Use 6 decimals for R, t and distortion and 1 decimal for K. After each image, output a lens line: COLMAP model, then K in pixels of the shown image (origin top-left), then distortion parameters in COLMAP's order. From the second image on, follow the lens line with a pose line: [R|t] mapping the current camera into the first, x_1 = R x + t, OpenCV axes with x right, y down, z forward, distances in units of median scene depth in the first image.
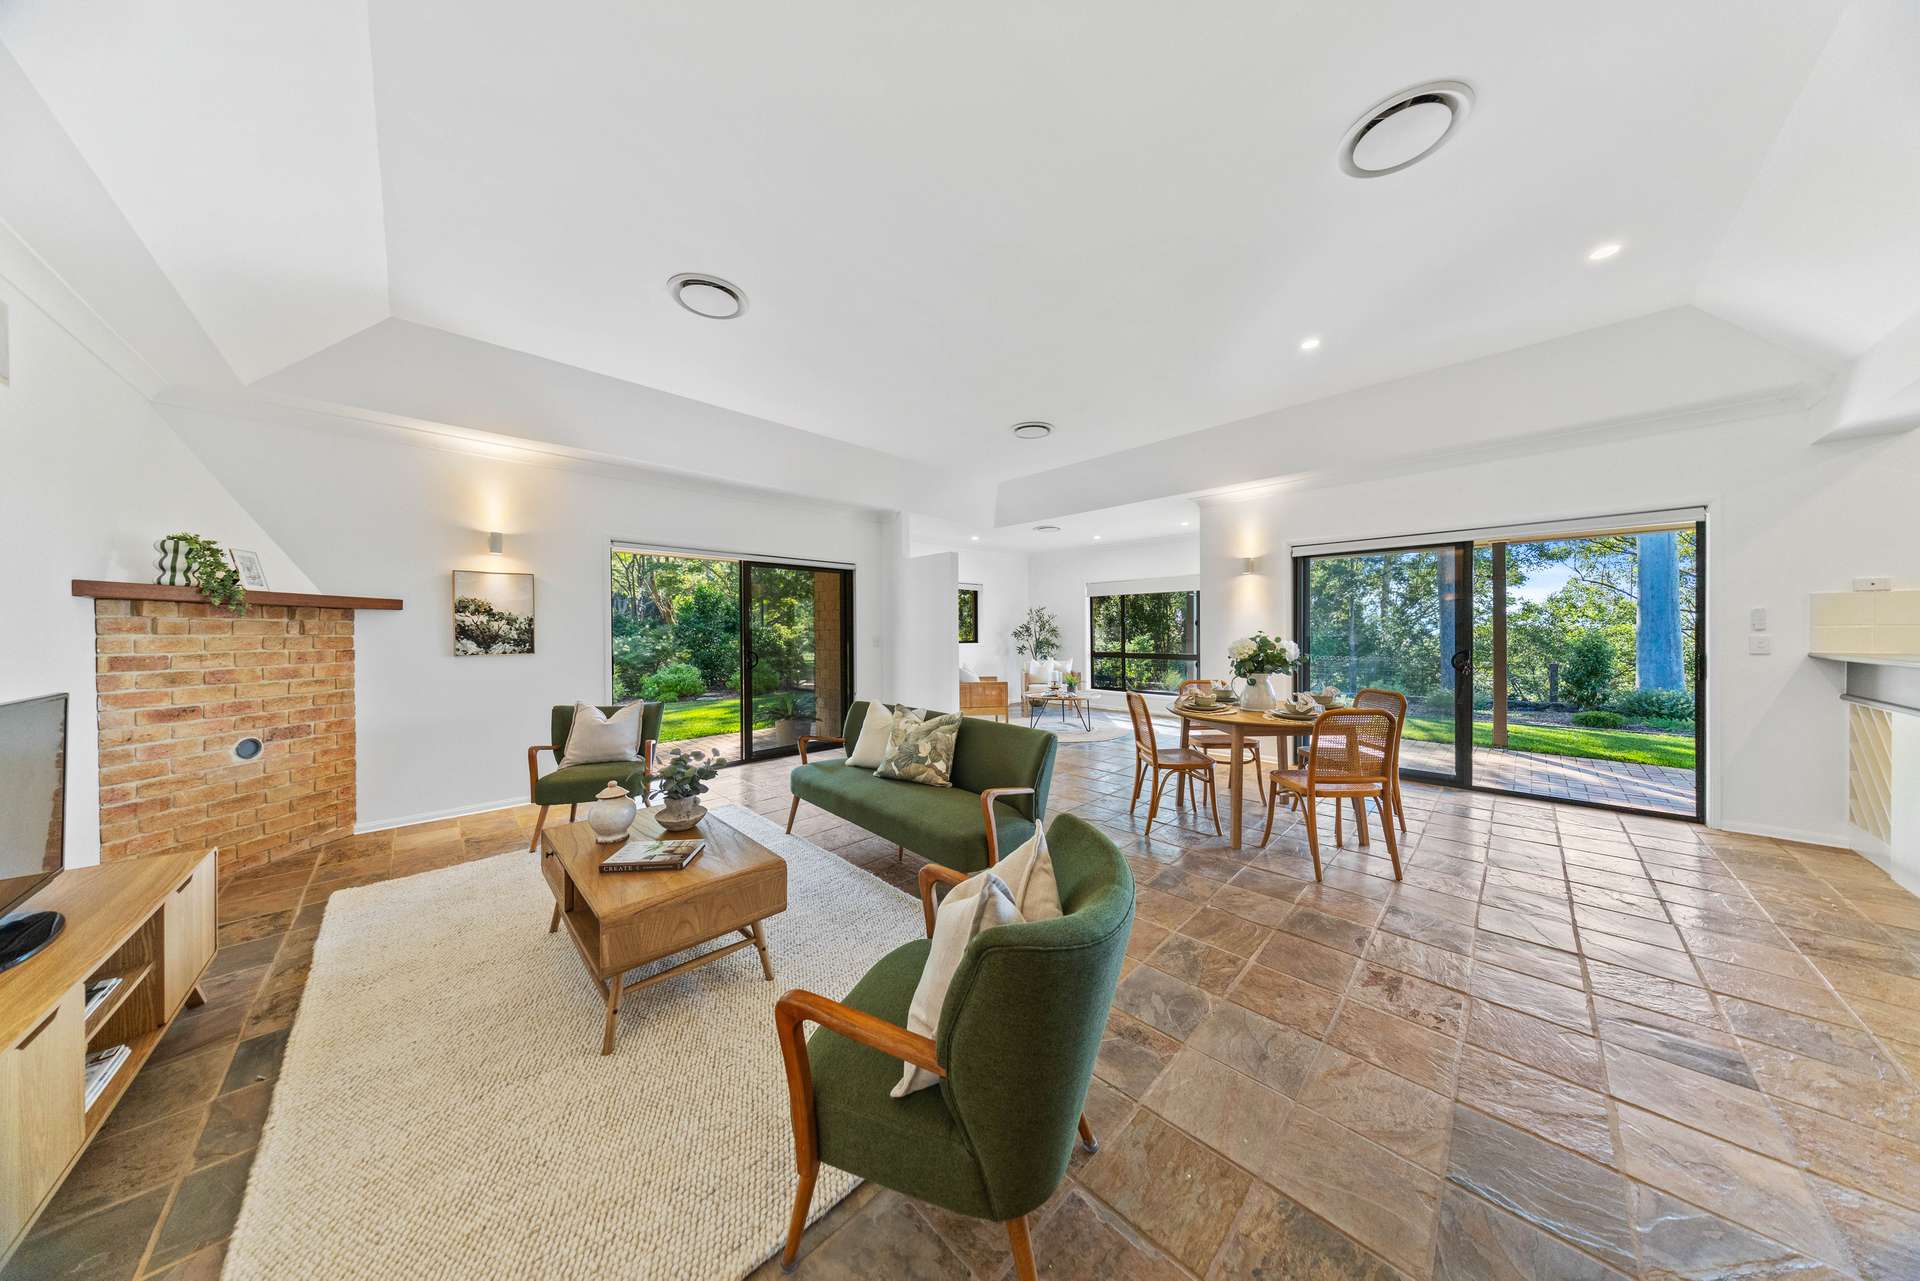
lens RADIAL K [[549.4, 0, 957.1], [0, 549.4, 637.3], [0, 0, 1]] dist [0.002110, 0.000102]
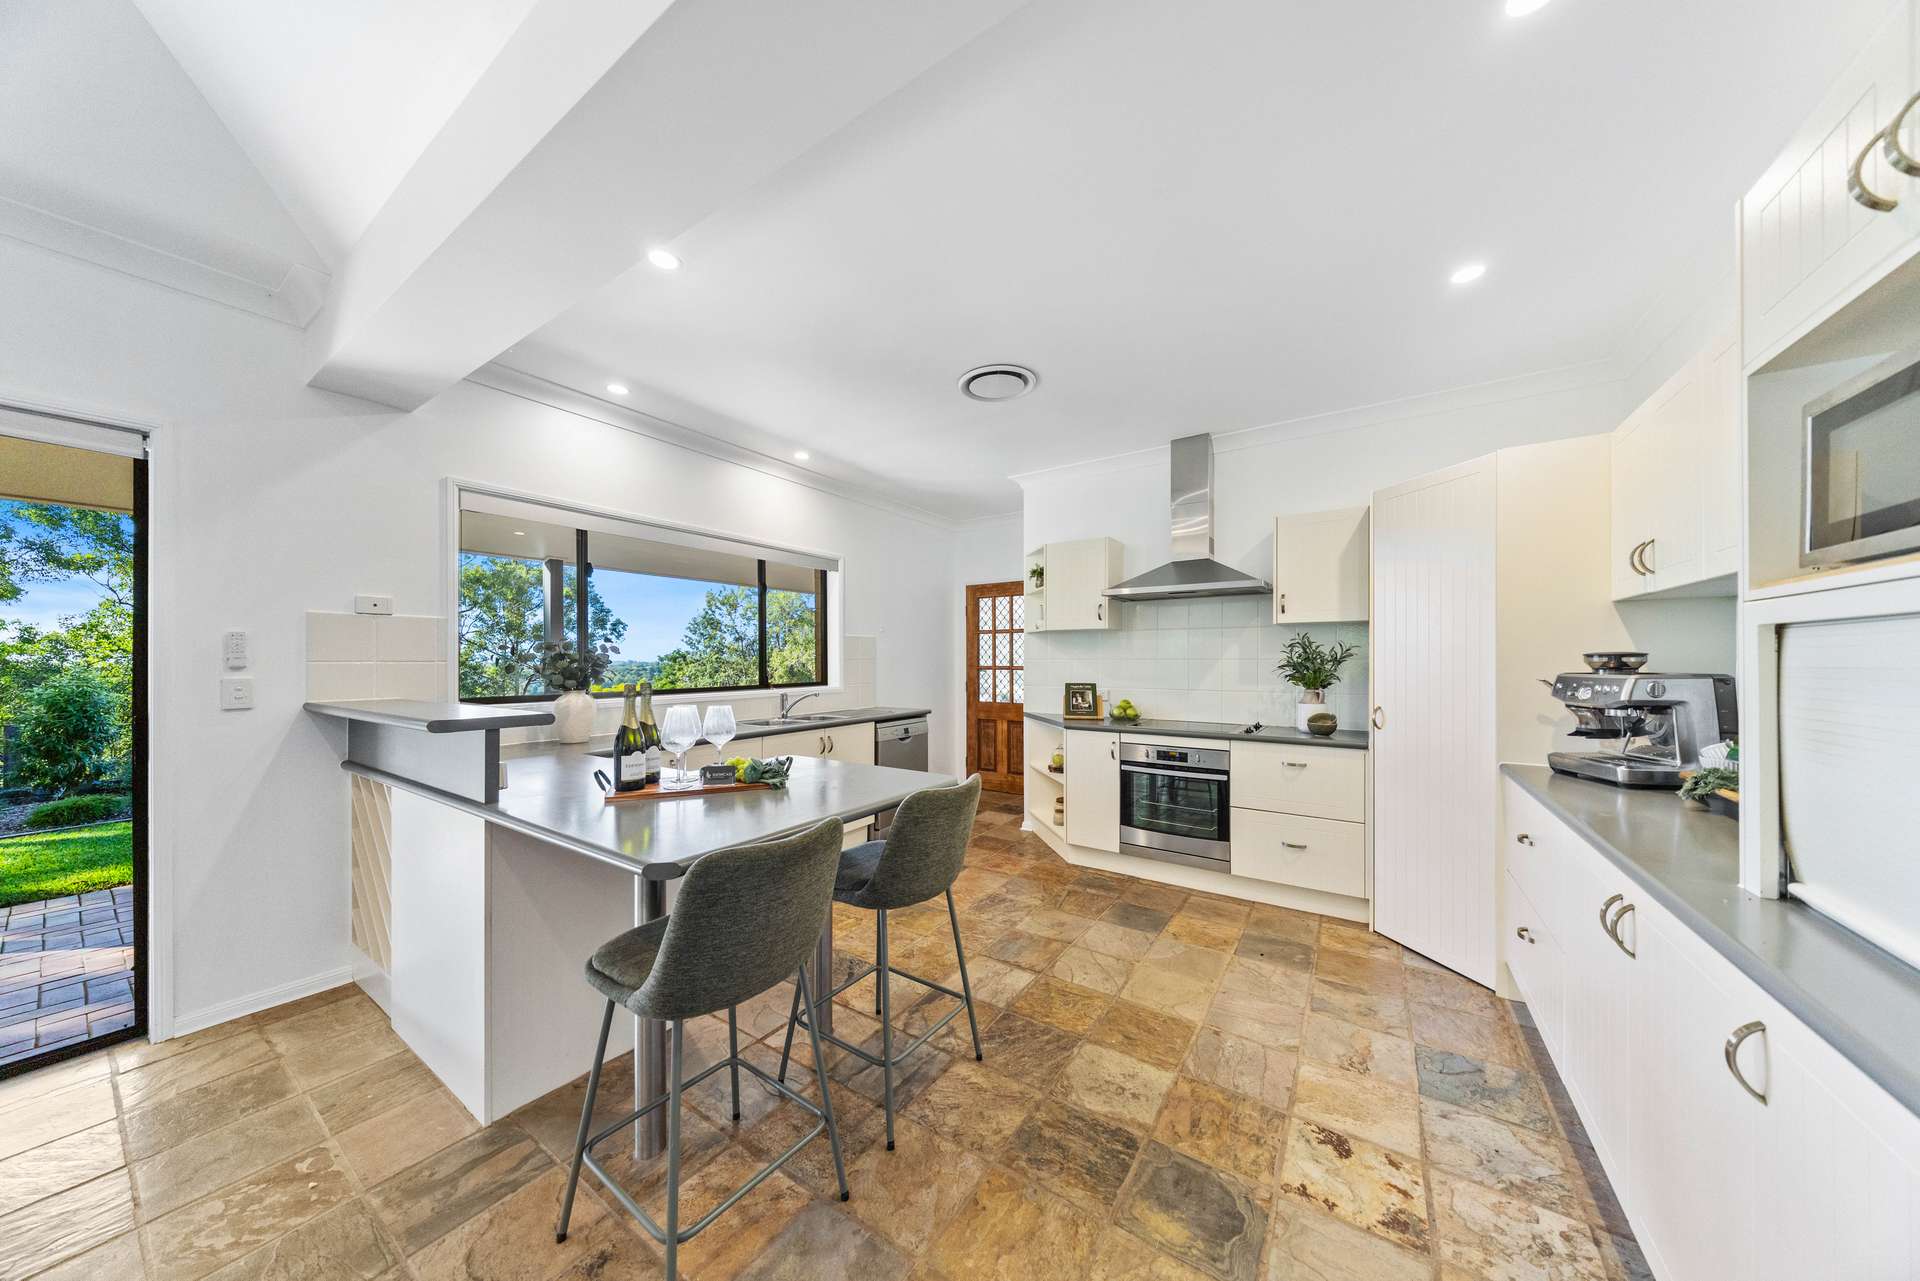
lens RADIAL K [[596.8, 0, 973.0], [0, 596.8, 669.7], [0, 0, 1]] dist [-0.001561, -0.000063]
pose [[-0.224571, 0.004532, 0.974447, 0.638826], [0.007799, 0.999966, -0.002854, -0.003571], [-0.974427, 0.006959, -0.224598, 0.364888]]
